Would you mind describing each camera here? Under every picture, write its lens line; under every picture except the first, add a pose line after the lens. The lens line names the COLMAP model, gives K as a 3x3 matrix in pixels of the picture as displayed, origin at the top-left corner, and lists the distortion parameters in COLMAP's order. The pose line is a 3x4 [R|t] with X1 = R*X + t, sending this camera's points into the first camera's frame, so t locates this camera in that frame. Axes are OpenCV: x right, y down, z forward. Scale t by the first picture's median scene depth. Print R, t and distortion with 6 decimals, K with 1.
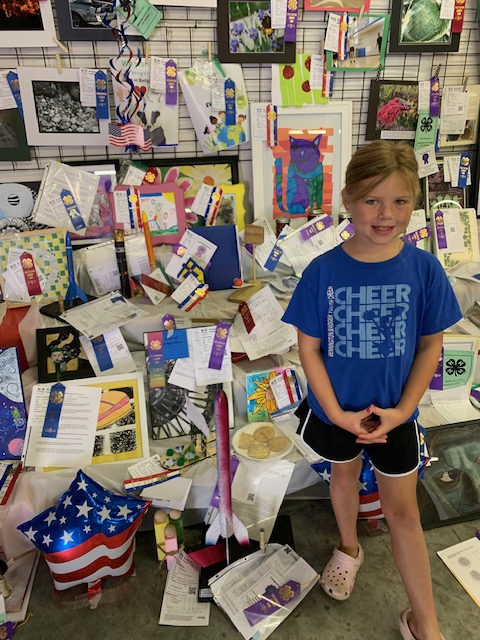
lens RADIAL K [[482.8, 0, 241.6], [0, 482.8, 310.1], [0, 0, 1]] dist [0.044219, -0.055478]
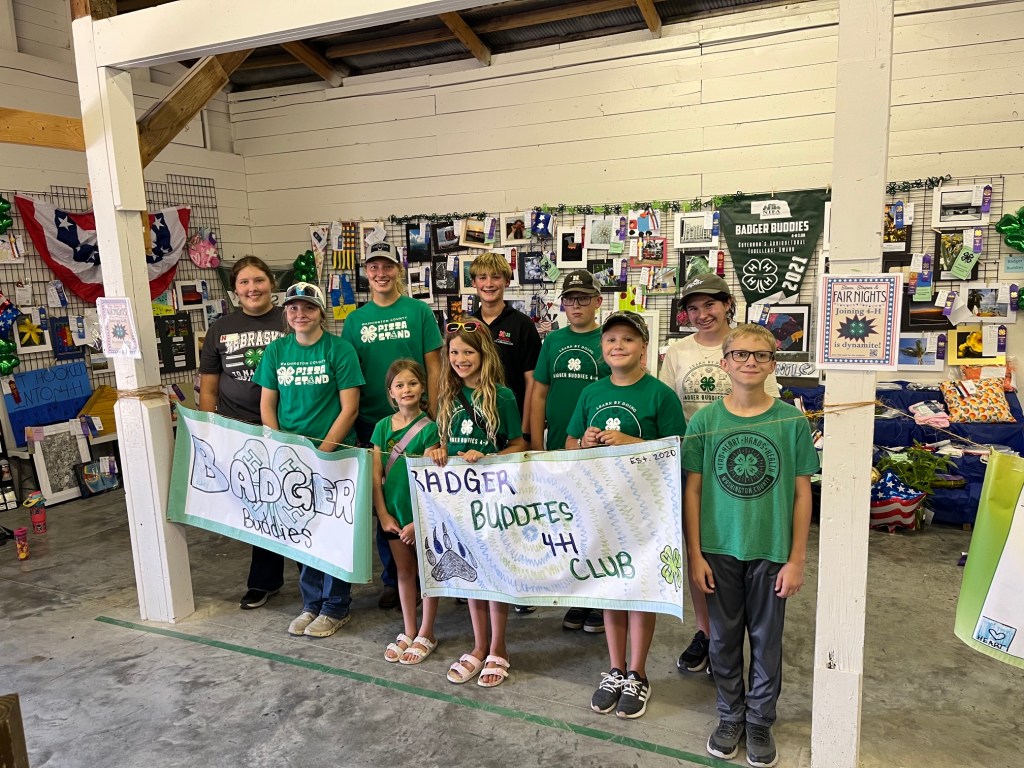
lens RADIAL K [[765.2, 0, 509.1], [0, 765.2, 397.7], [0, 0, 1]] dist [0.037973, -0.035596]
pose [[0.799330, 0.086684, -0.594606, 1.624806], [-0.234197, 0.956230, -0.175428, 0.541350], [0.553374, 0.279480, 0.784645, -1.543469]]
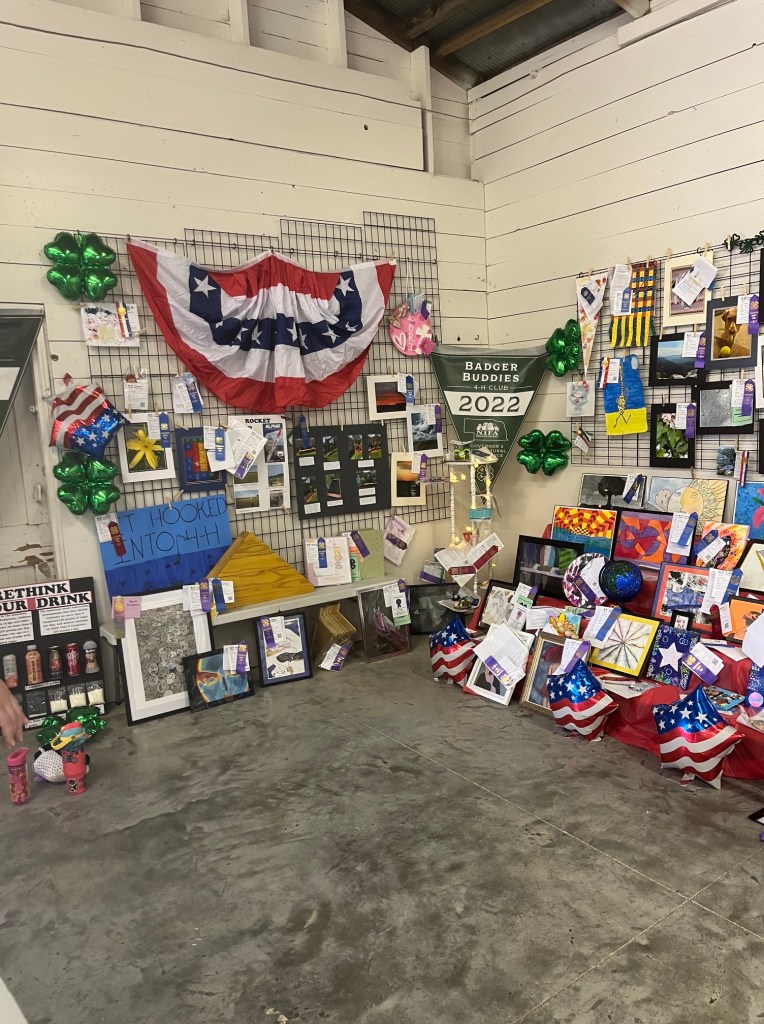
lens RADIAL K [[772.5, 0, 383.7], [0, 772.5, 518.7], [0, 0, 1]] dist [0.044219, -0.055478]
pose [[0.404286, 0.128408, -0.905574, 0.461849], [-0.345489, 0.938183, -0.021209, 0.210416], [0.846871, 0.321441, 0.423658, -0.584800]]
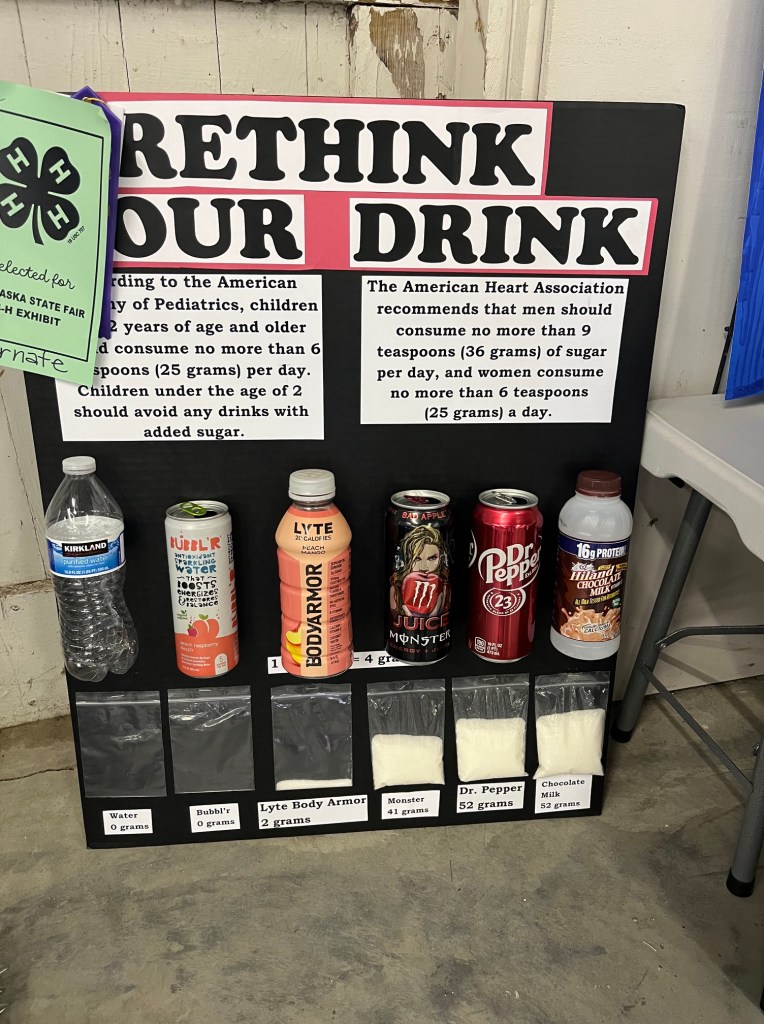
lens RADIAL K [[772.5, 0, 384.8], [0, 772.5, 521.9], [0, 0, 1]] dist [0.044219, -0.055478]
pose [[0.074724, 0.567541, -0.819947, -1.219140], [-0.440660, 0.756402, 0.483399, 0.581768], [0.894559, 0.325196, 0.306614, -0.481019]]
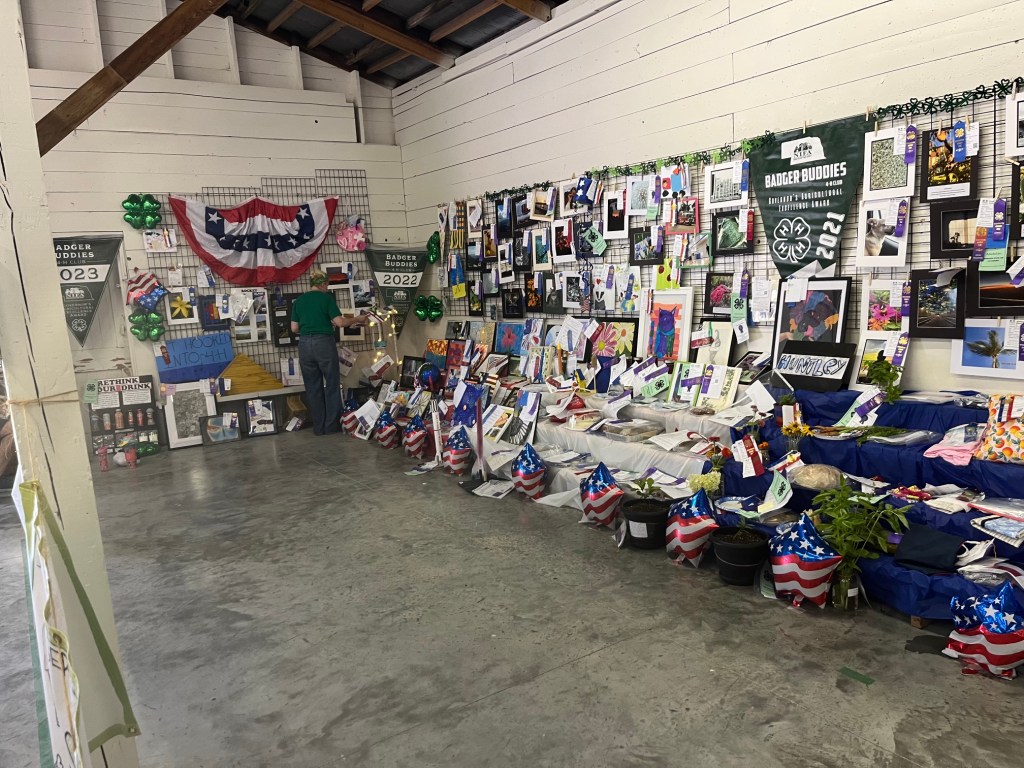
lens RADIAL K [[765.2, 0, 520.1], [0, 765.2, 384.4], [0, 0, 1]] dist [0.037973, -0.035596]
pose [[0.382095, 0.129390, -0.915020, 2.373502], [-0.342572, 0.939436, -0.010209, 0.046465], [0.858282, 0.317361, 0.403279, -0.296068]]
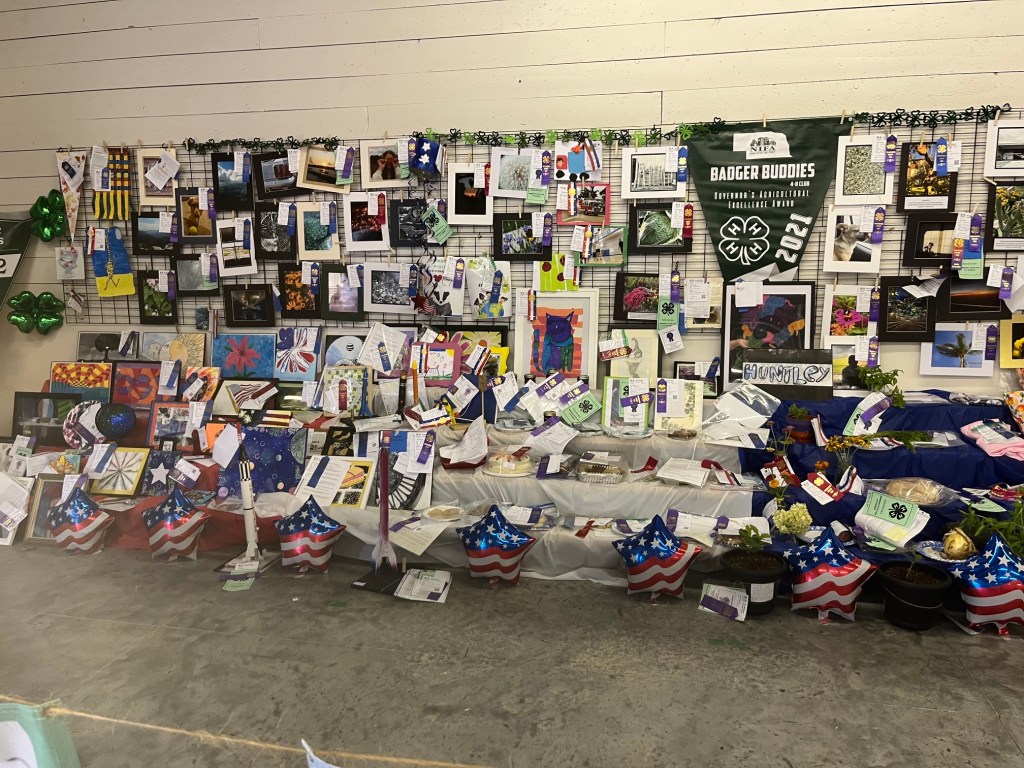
lens RADIAL K [[772.5, 0, 519.8], [0, 772.5, 383.2], [0, 0, 1]] dist [0.044219, -0.055478]
pose [[0.911042, 0.075995, -0.405250, 0.940042], [-0.178652, 0.958570, -0.221873, 0.296215], [0.371599, 0.274534, 0.886874, -0.815606]]
